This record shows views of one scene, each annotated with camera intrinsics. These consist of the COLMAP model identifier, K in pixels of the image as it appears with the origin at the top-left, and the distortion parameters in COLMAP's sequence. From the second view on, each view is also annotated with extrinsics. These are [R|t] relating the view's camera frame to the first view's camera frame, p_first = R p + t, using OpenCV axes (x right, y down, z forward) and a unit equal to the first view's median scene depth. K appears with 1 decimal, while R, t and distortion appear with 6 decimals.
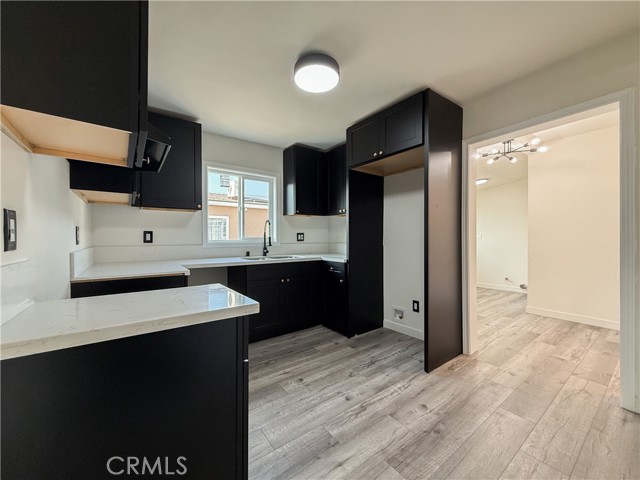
lens RADIAL K [[258.0, 0, 314.9], [0, 258.0, 241.1], [0, 0, 1]] dist [-0.000774, 0.000758]
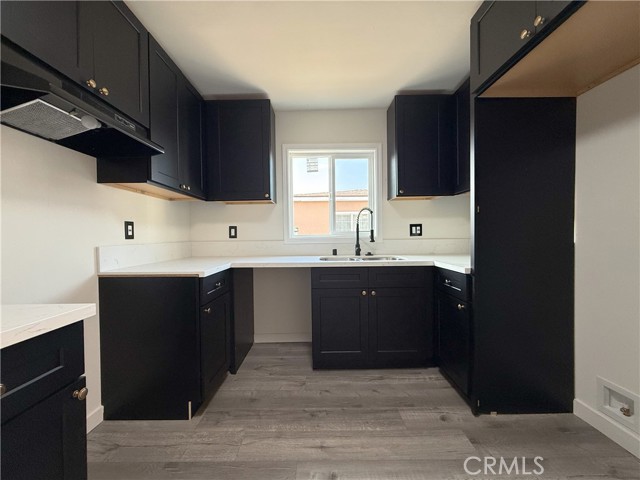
lens RADIAL K [[258.0, 0, 314.9], [0, 258.0, 241.1], [0, 0, 1]] dist [-0.000774, 0.000758]
pose [[0.808391, 0.003944, -0.588632, 0.168857], [0.002457, 0.999946, 0.010073, 0.008144], [0.588640, -0.009589, 0.808338, 0.357317]]
